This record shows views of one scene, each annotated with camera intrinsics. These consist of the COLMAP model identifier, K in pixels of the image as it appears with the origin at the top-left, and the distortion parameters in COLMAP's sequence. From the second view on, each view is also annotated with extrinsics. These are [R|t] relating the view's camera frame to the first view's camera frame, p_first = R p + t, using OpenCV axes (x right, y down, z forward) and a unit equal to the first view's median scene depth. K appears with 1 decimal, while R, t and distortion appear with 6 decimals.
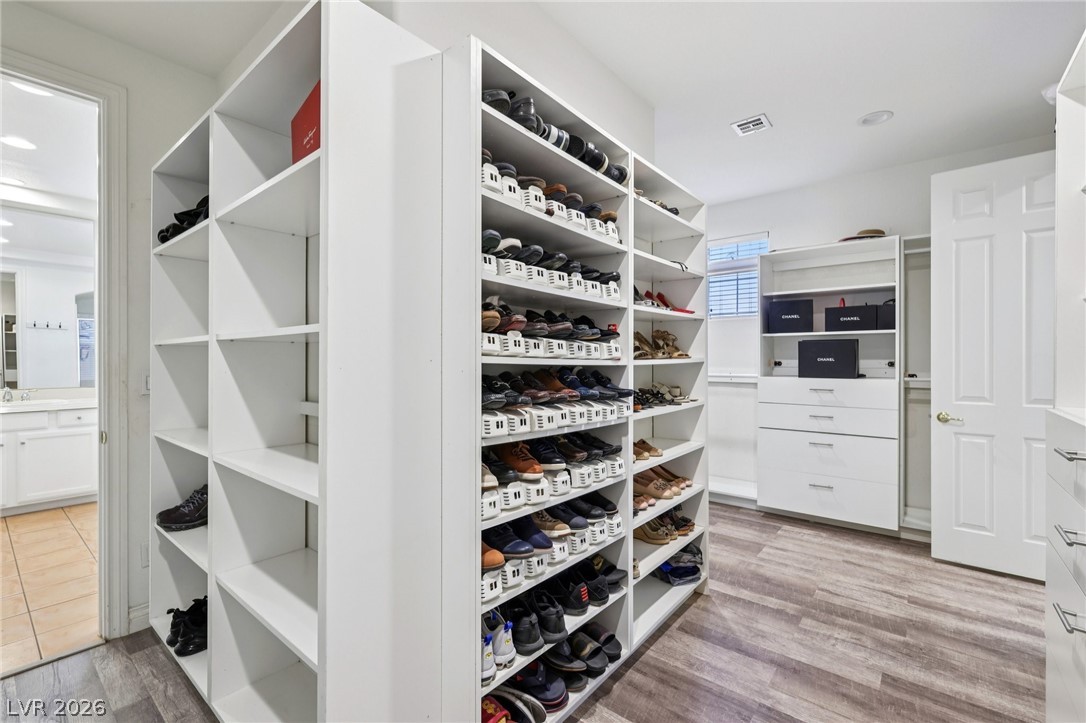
lens RADIAL K [[472.0, 0, 543.0], [0, 472.0, 361.5], [0, 0, 1]] dist [0.000169, 0.000003]
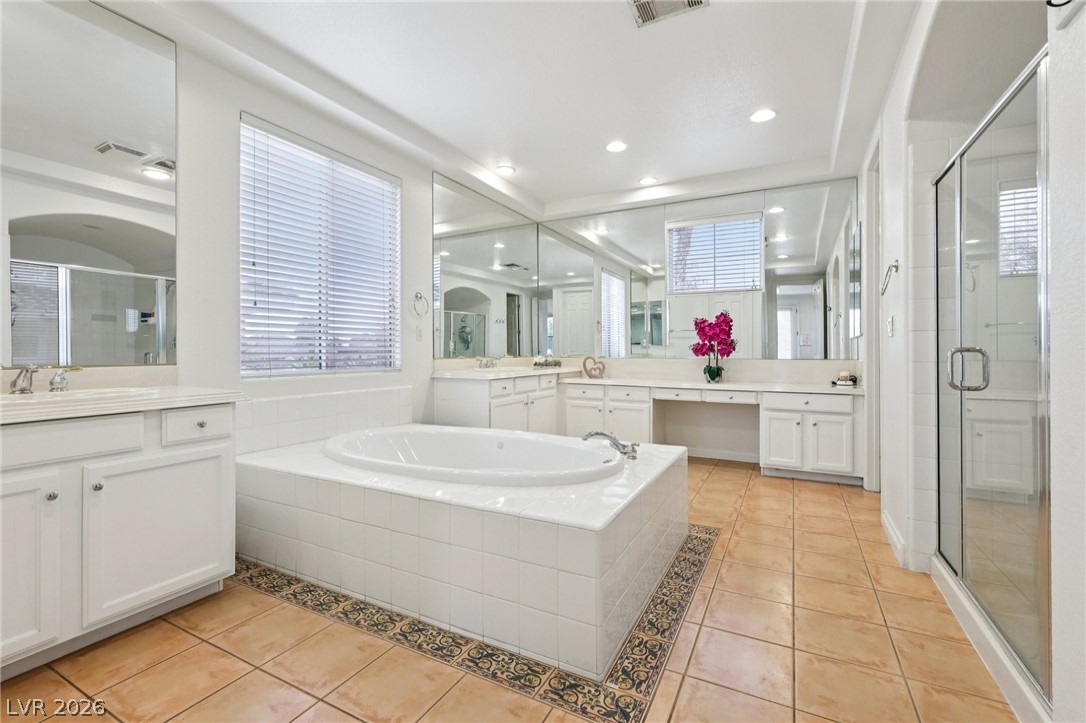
lens RADIAL K [[474.5, 0, 541.5], [0, 474.5, 352.6], [0, 0, 1]] dist [0.000629, 0.000299]
pose [[0.980683, -0.003974, 0.195563, -0.740066], [0.003660, 0.999991, 0.001965, 0.047421], [-0.195569, -0.001211, 0.980689, 0.464550]]
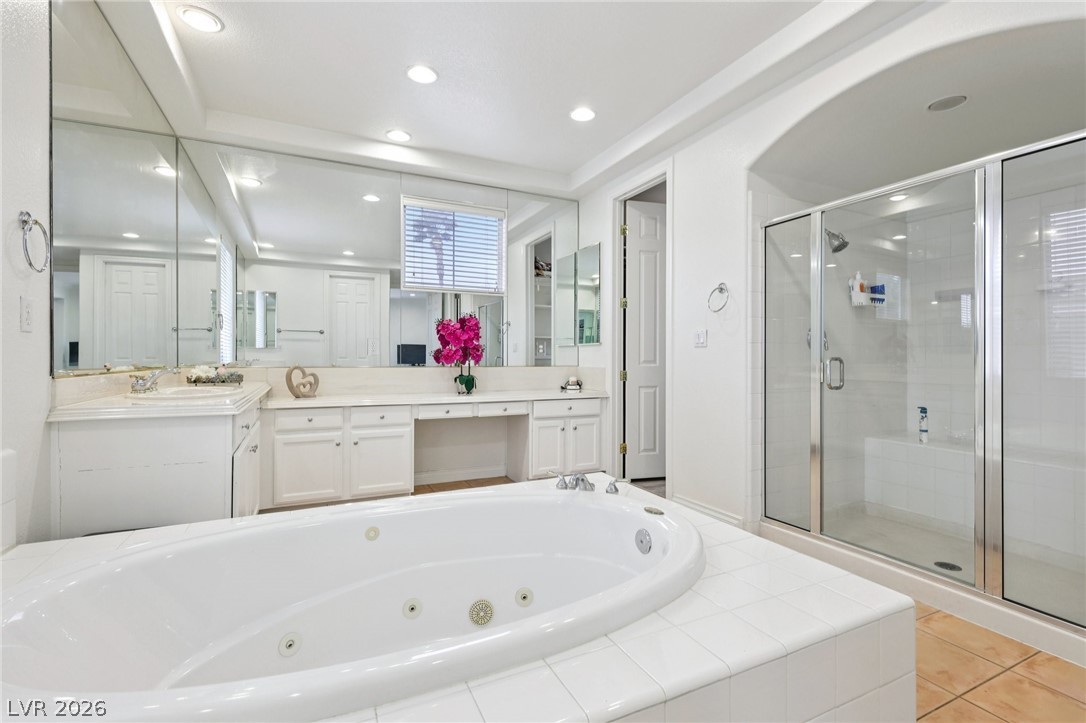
lens RADIAL K [[495.4, 0, 544.8], [0, 495.4, 356.8], [0, 0, 1]] dist [0.002462, 0.000212]
pose [[0.418860, -0.001136, 0.908050, -0.978920], [0.000601, 0.999999, 0.000974, 0.044110], [-0.908051, 0.000137, 0.418860, 0.902052]]
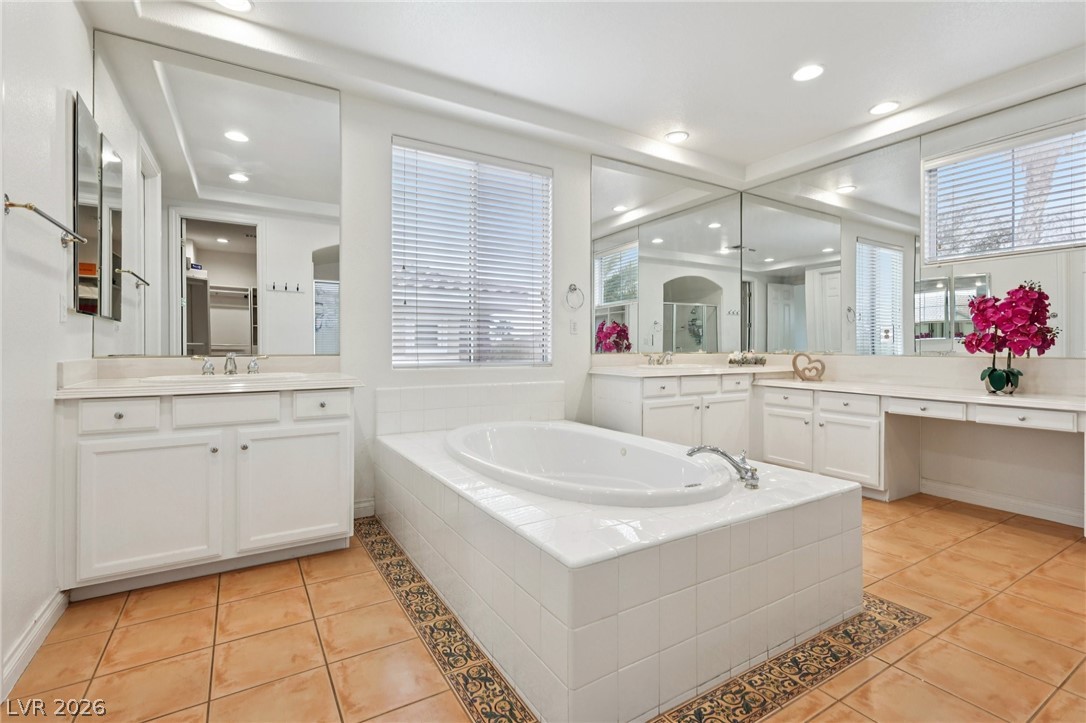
lens RADIAL K [[495.9, 0, 540.2], [0, 495.9, 350.4], [0, 0, 1]] dist [0.004025, 0.000479]
pose [[0.941482, 0.000311, -0.337063, -0.534782], [0.000452, 0.999998, 0.002184, 0.052929], [0.337063, -0.002209, 0.941480, 0.526288]]
